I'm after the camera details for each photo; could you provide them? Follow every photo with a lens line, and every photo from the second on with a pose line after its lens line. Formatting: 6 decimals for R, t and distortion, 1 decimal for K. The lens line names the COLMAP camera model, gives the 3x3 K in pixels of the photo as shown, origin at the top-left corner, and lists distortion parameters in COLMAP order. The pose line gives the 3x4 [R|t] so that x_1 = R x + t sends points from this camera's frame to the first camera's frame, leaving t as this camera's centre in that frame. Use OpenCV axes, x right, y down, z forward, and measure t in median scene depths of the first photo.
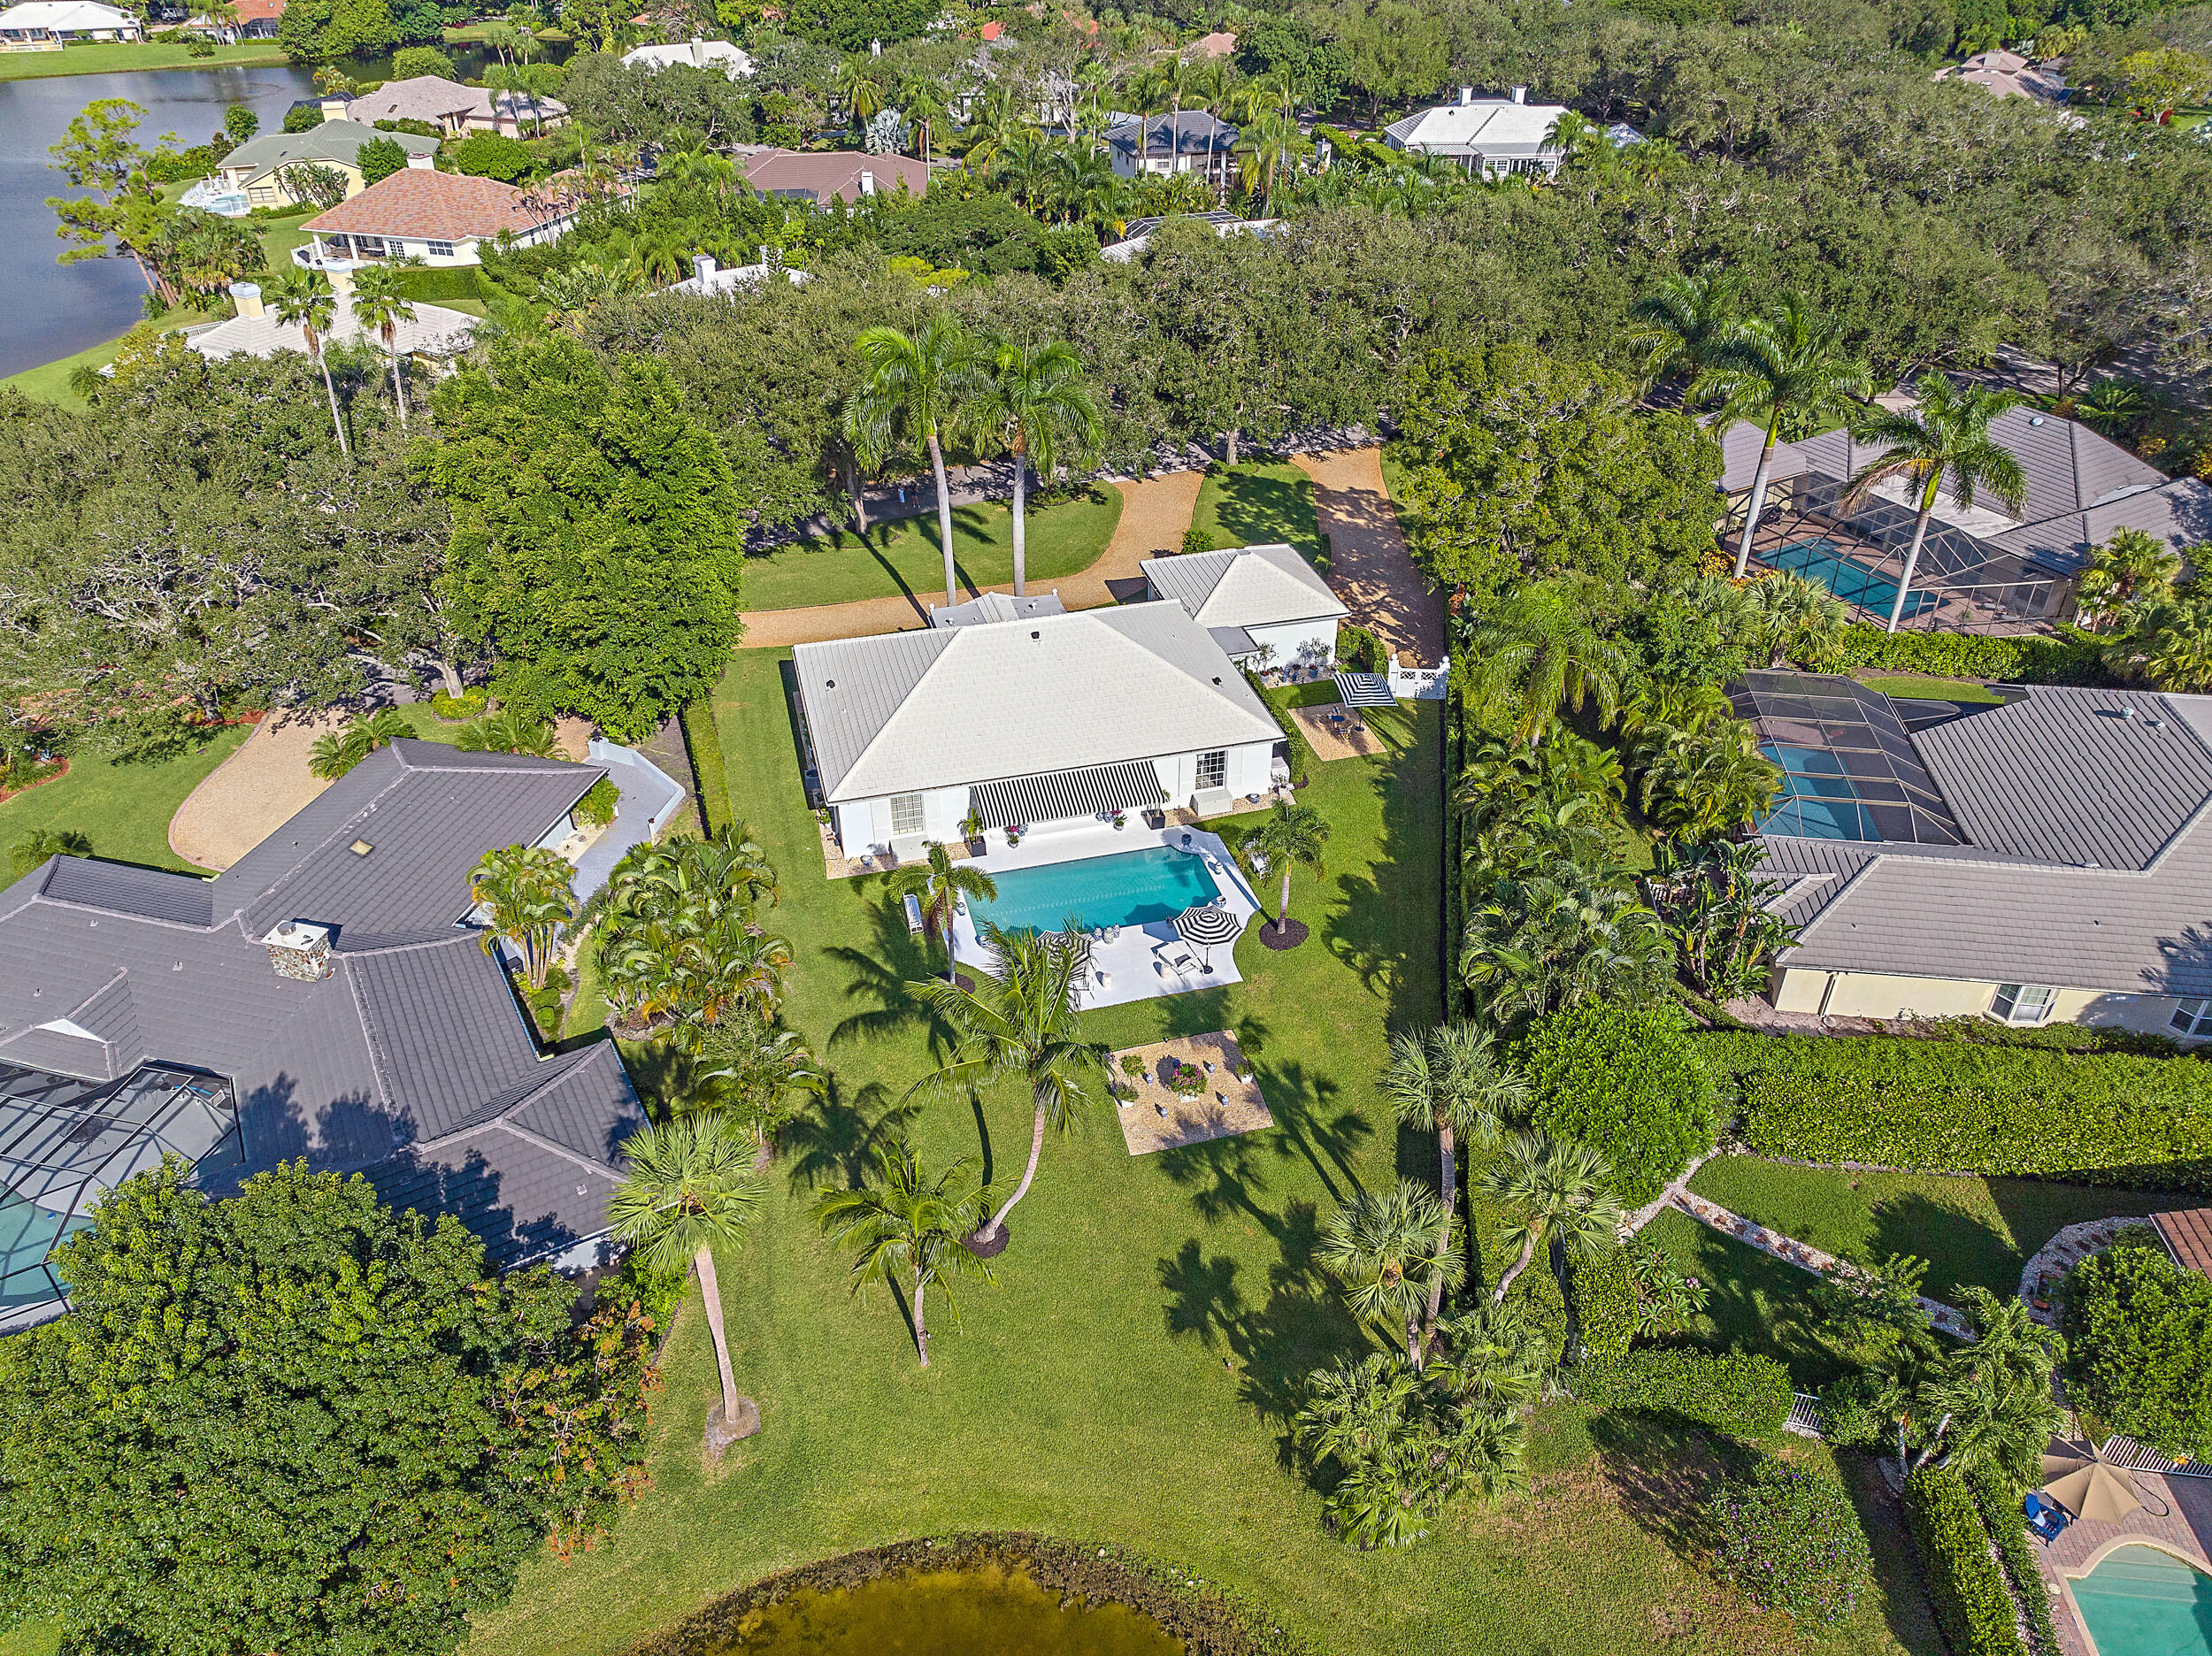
lens RADIAL K [[1576.3, 0, 1102.0], [0, 1576.3, 818.3], [0, 0, 1]] dist [-0.019305, -0.015288]
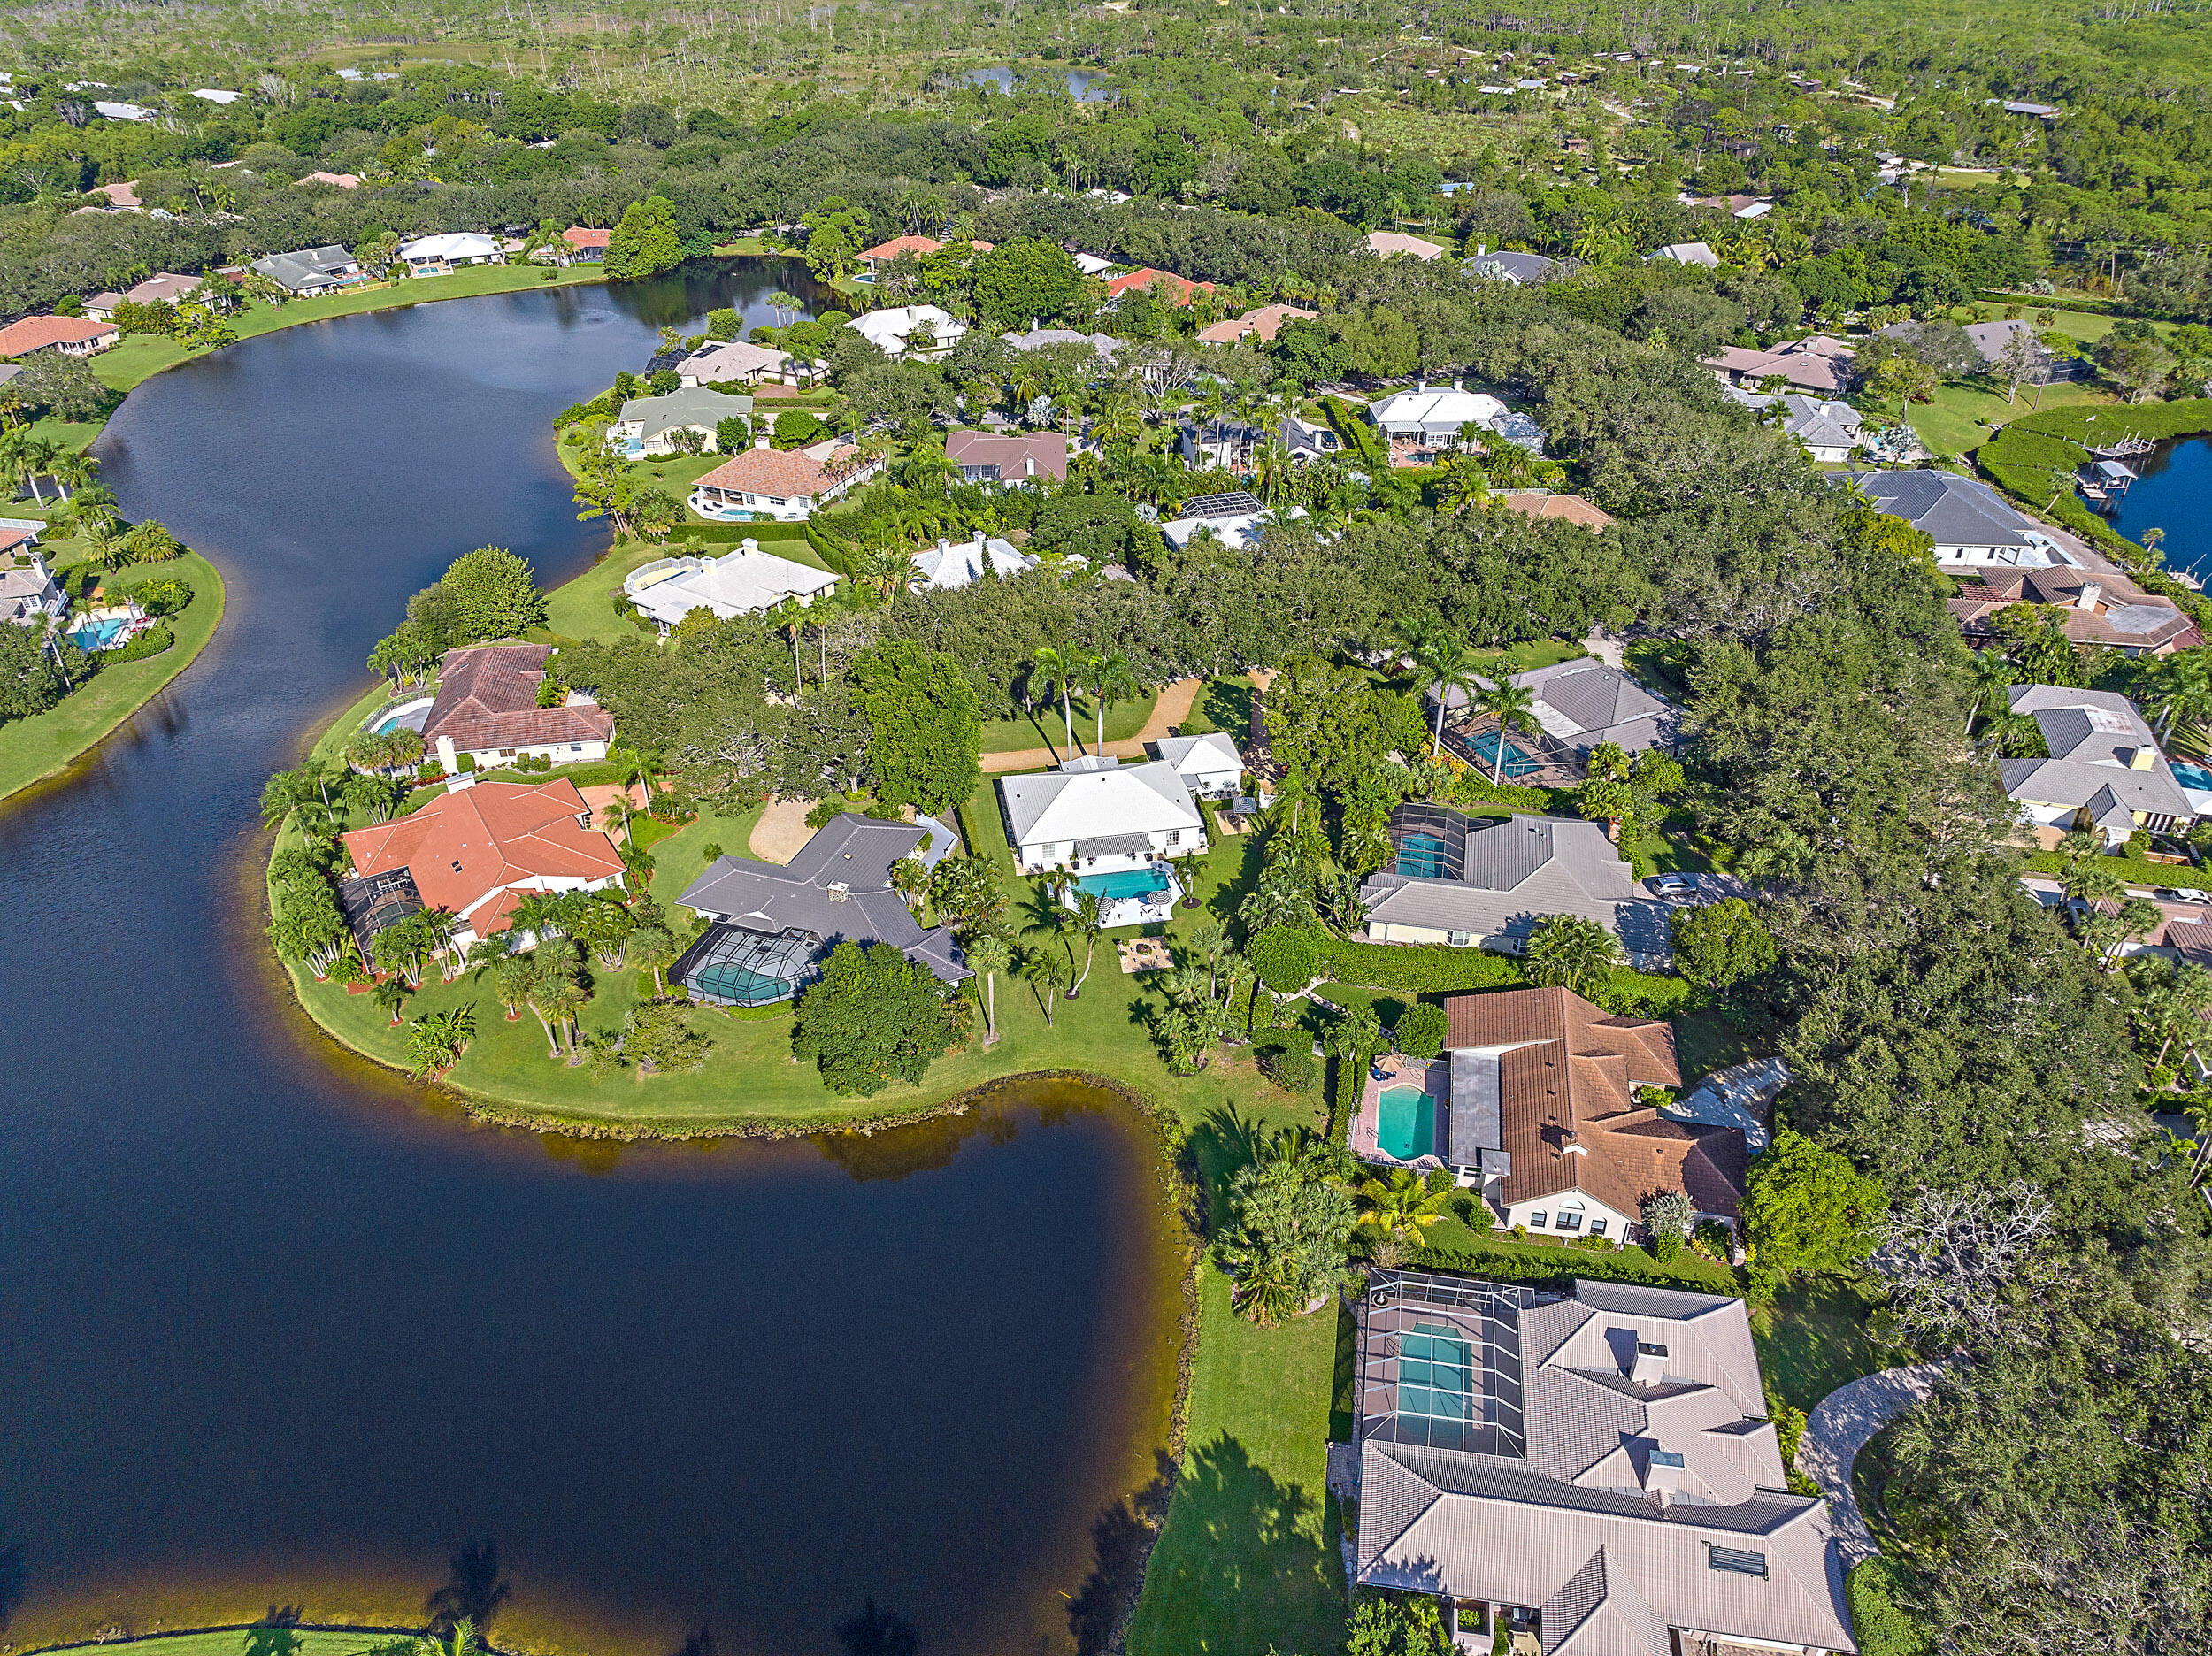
lens RADIAL K [[1576.3, 0, 1106.9], [0, 1576.3, 829.9], [0, 0, 1]] dist [-0.019305, -0.015288]
pose [[0.996840, 0.038210, -0.069641, 0.144172], [-0.039003, 0.999188, -0.010057, -0.015379], [0.069200, 0.012741, 0.997521, -1.515158]]
